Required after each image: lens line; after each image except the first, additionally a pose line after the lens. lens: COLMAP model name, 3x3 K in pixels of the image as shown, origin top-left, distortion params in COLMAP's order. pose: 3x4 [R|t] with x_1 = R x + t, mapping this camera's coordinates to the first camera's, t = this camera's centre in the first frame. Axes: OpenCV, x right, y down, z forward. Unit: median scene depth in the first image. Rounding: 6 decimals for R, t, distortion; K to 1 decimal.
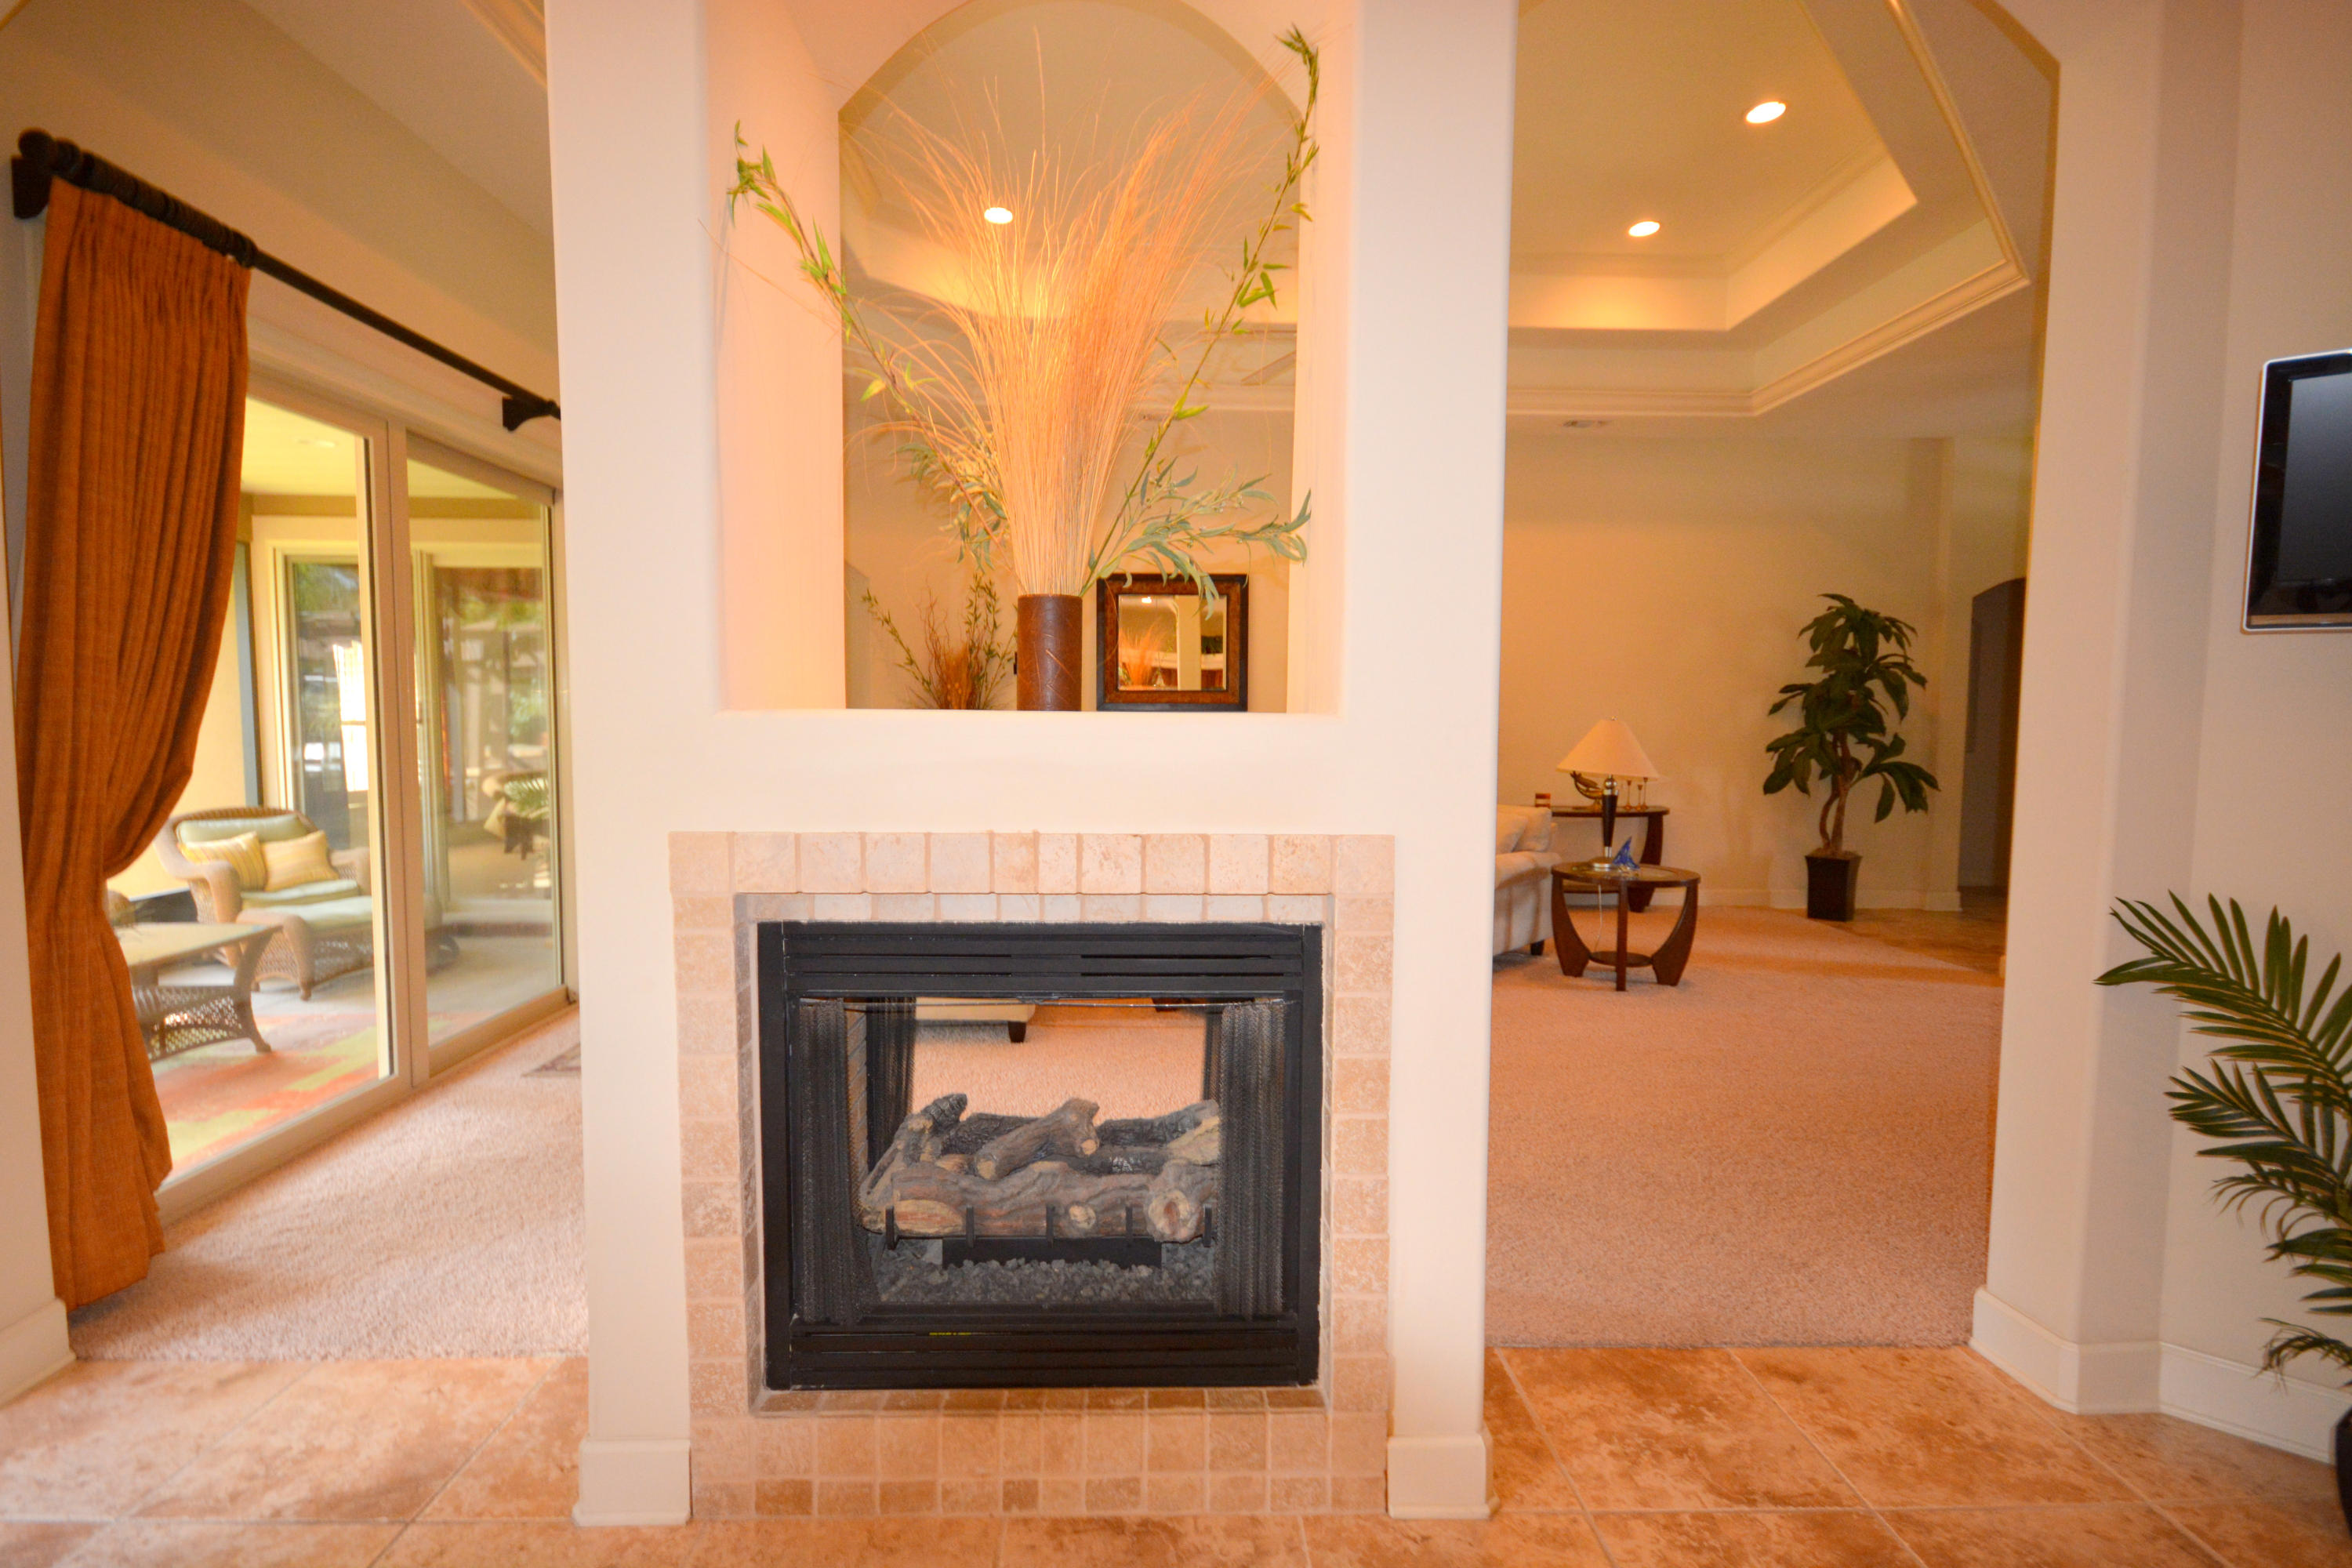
lens RADIAL K [[1113.7, 0, 1170.7], [0, 1113.7, 796.2], [0, 0, 1]] dist [0.009268, -0.000161]
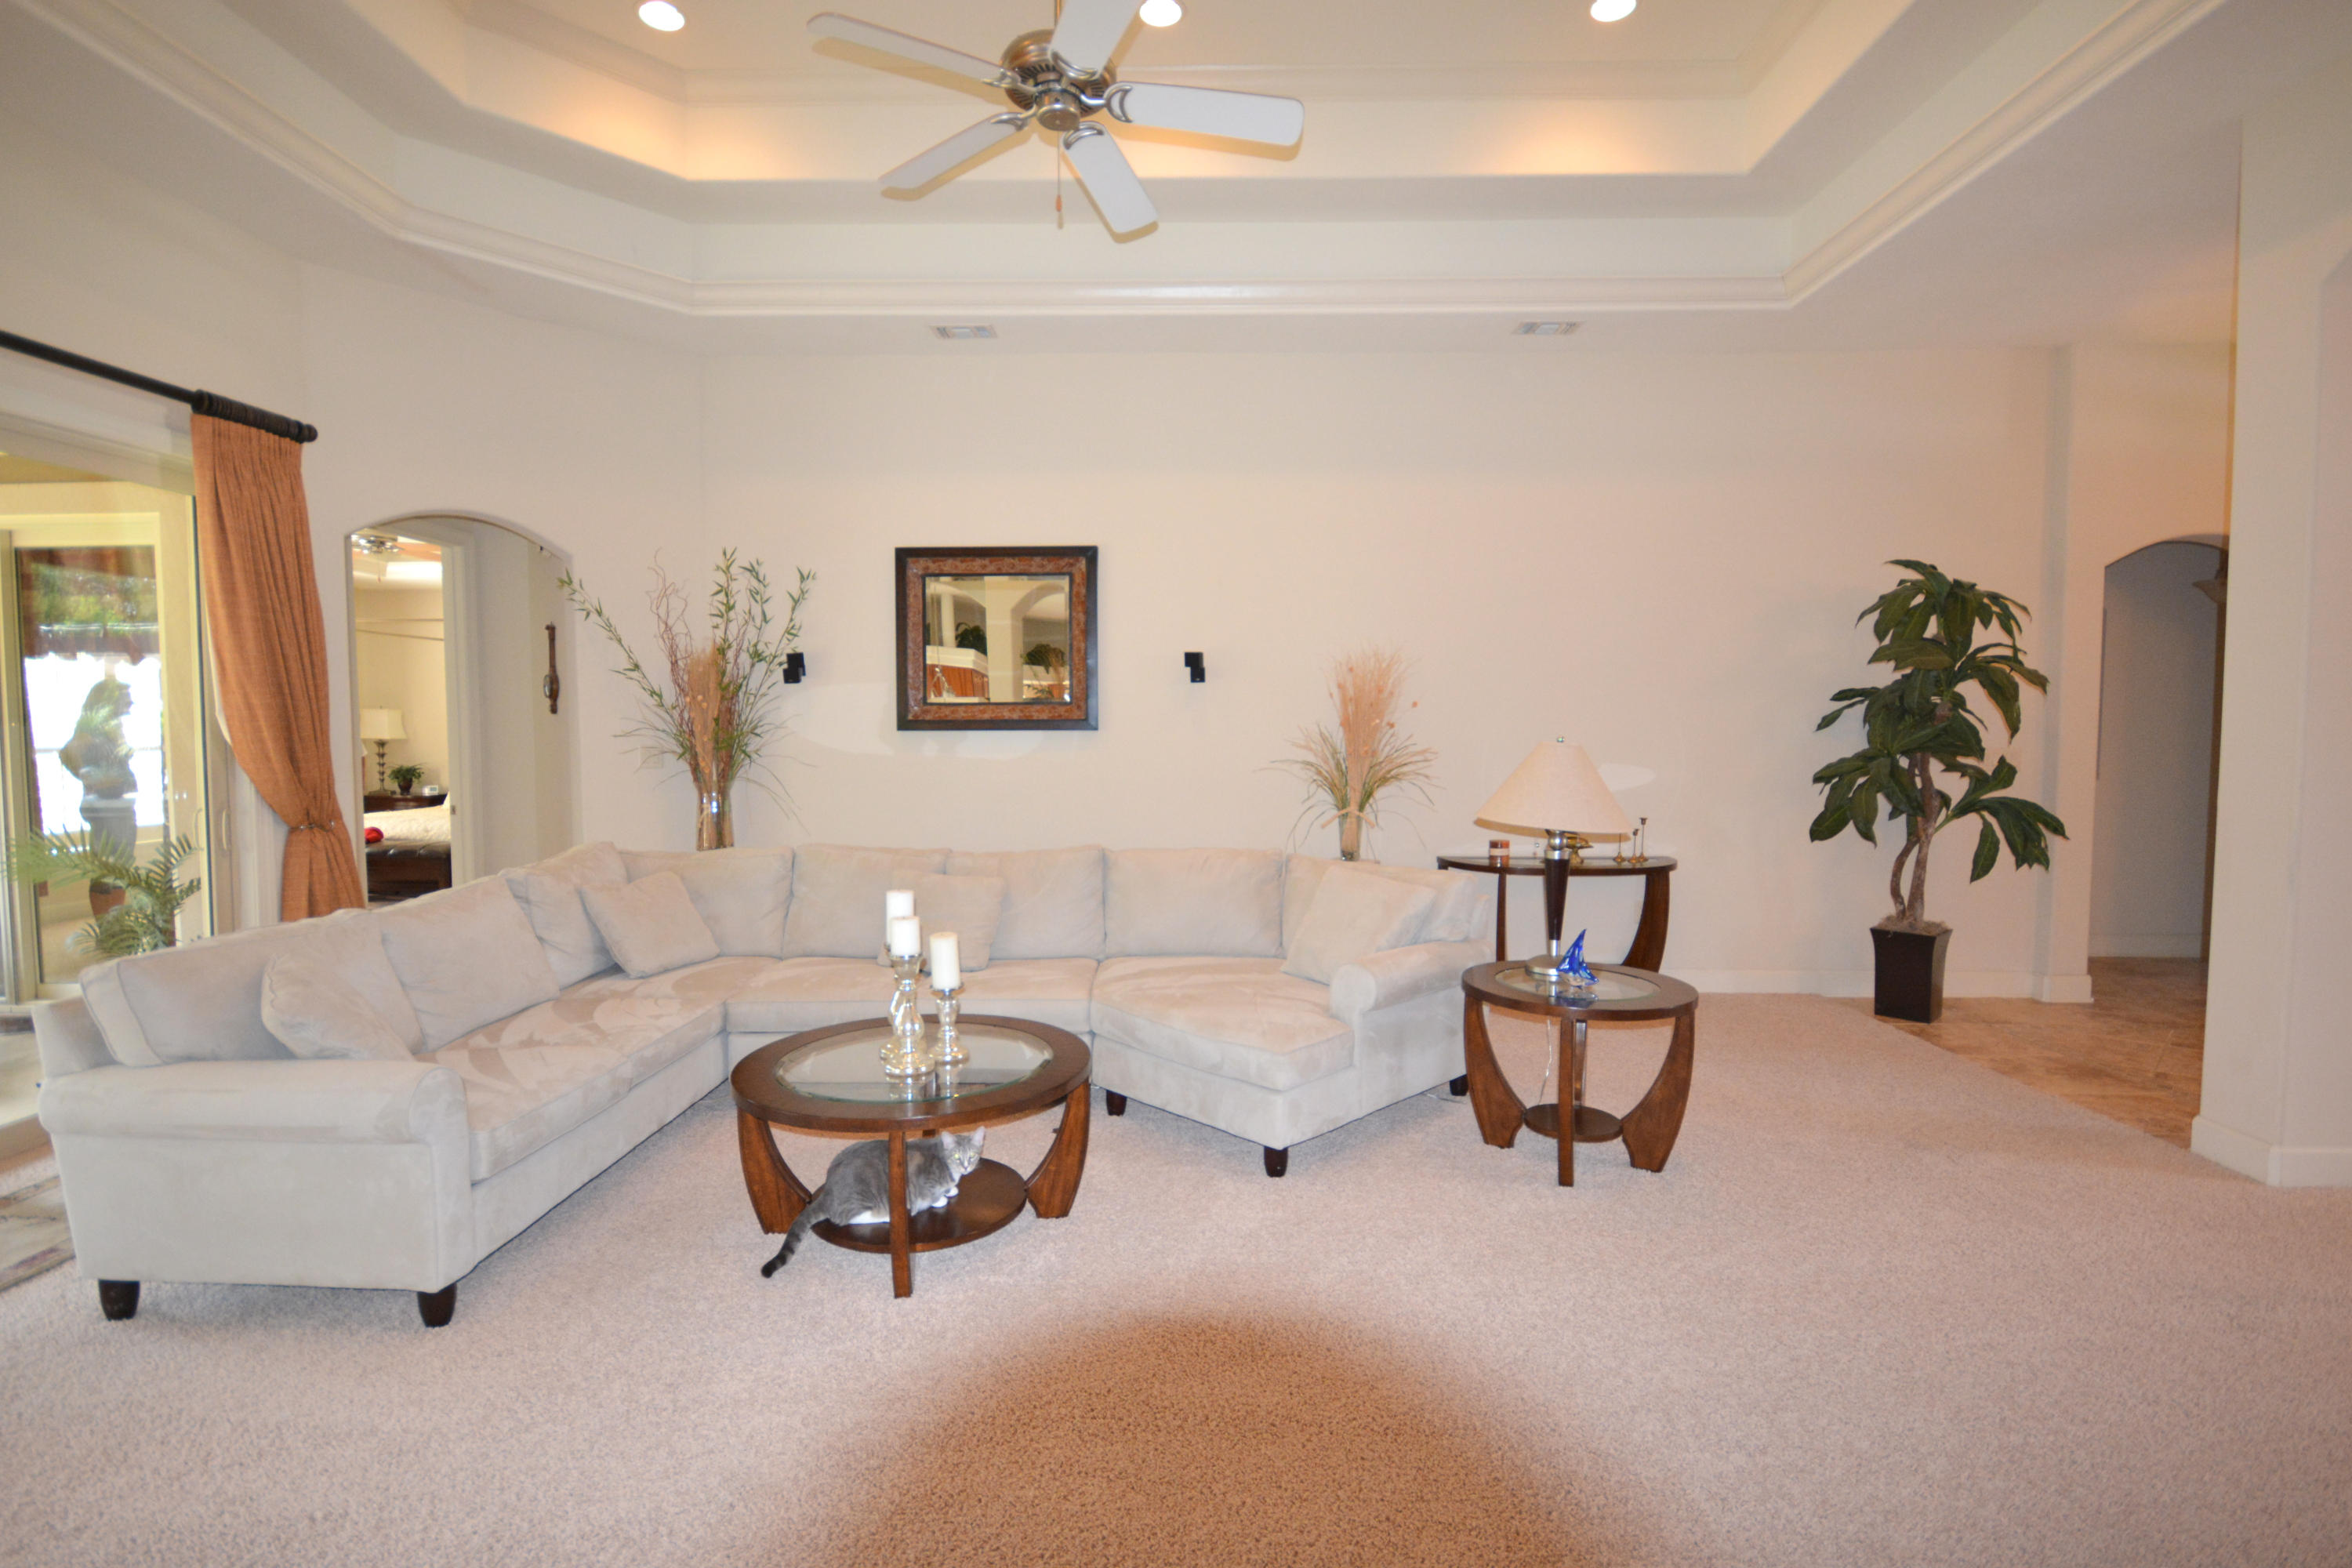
lens RADIAL K [[1046.7, 0, 1195.0], [0, 1046.7, 790.6], [0, 0, 1]] dist [-0.001110, -0.001943]
pose [[0.998448, -0.003062, -0.055613, 0.176864], [0.002372, 0.999920, -0.012459, -0.027528], [0.055647, 0.012307, 0.998375, 0.312057]]
